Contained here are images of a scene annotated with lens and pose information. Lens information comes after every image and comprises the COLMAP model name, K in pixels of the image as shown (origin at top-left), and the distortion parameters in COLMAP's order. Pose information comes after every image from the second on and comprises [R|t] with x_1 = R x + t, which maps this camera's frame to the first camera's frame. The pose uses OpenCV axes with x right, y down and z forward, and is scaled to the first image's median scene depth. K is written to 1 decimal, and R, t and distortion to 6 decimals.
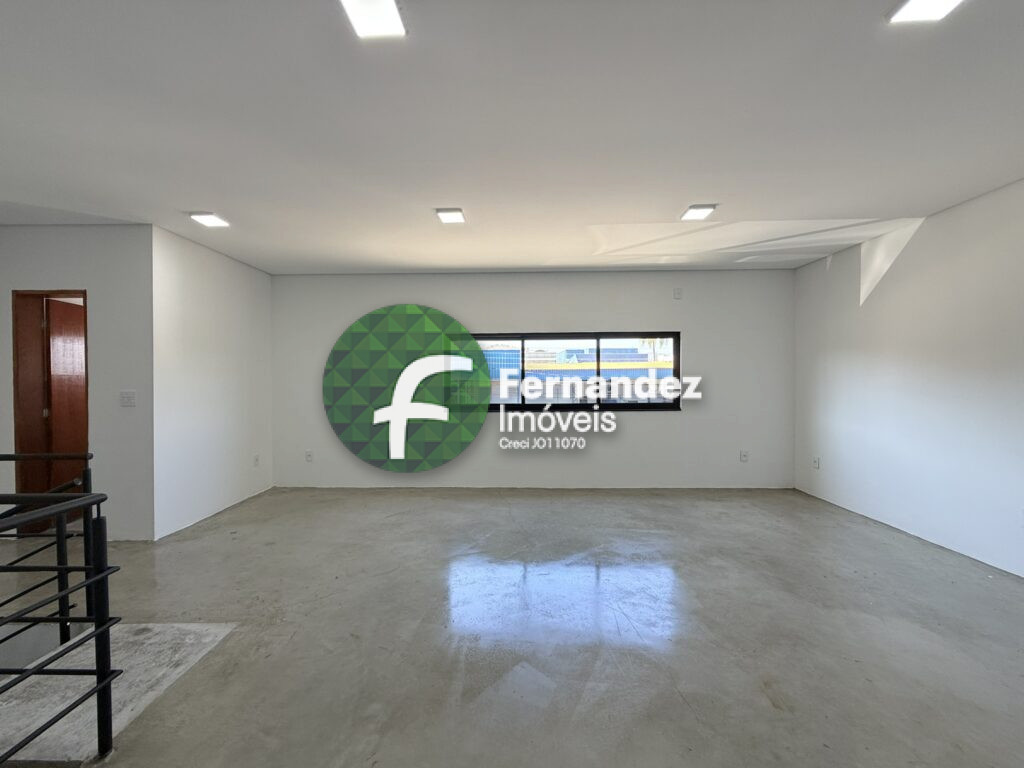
lens RADIAL K [[406.5, 0, 509.7], [0, 406.5, 383.1], [0, 0, 1]] dist [0.000322, 0.000014]
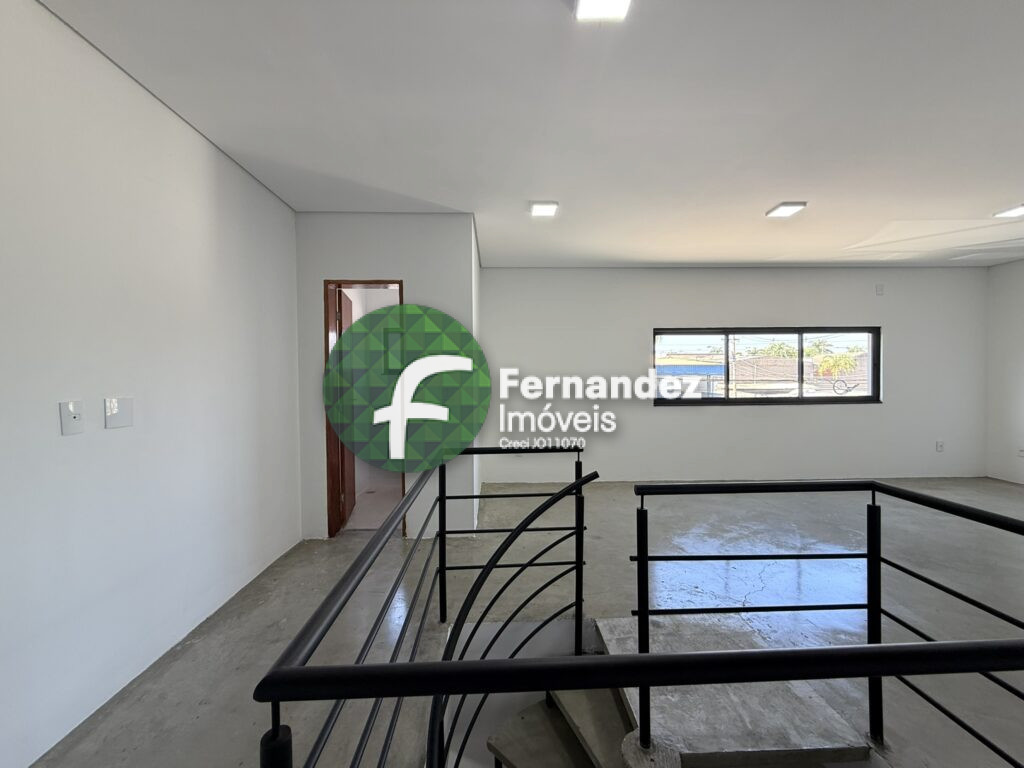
lens RADIAL K [[415.7, 0, 512.0], [0, 415.7, 384.0], [0, 0, 1]] dist [-0.001920, -0.000389]
pose [[0.998534, -0.004917, 0.053910, -0.766553], [0.004477, 0.999956, 0.008265, 0.007836], [-0.053948, -0.008011, 0.998512, 0.001094]]
